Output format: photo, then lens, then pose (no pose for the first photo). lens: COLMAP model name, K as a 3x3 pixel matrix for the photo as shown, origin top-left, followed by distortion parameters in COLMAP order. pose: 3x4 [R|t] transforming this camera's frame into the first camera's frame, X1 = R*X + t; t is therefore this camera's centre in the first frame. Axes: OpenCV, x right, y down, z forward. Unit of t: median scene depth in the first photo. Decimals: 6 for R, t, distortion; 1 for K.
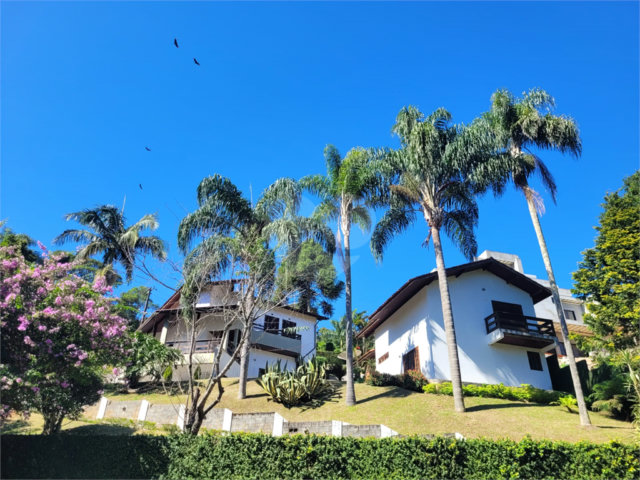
lens RADIAL K [[496.3, 0, 320.0], [0, 496.3, 240.0], [0, 0, 1]] dist [0.075832, -0.101718]
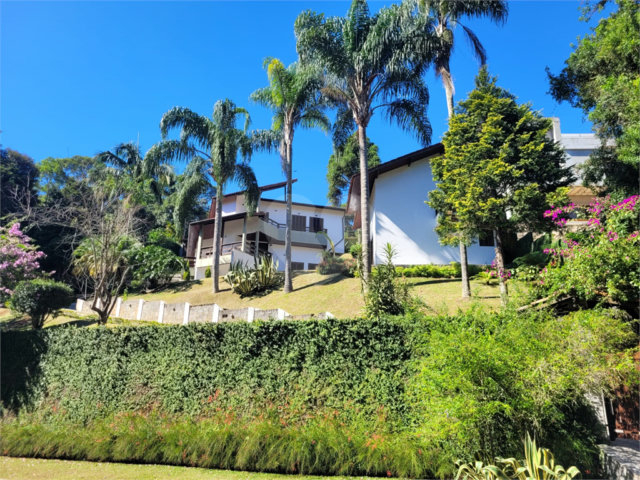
lens RADIAL K [[496.3, 0, 320.0], [0, 496.3, 240.0], [0, 0, 1]] dist [0.075832, -0.101718]
pose [[0.954311, -0.094892, -0.283350, 0.464373], [0.157234, 0.965813, 0.206115, -0.025453], [0.254104, -0.241250, 0.936605, -0.066504]]
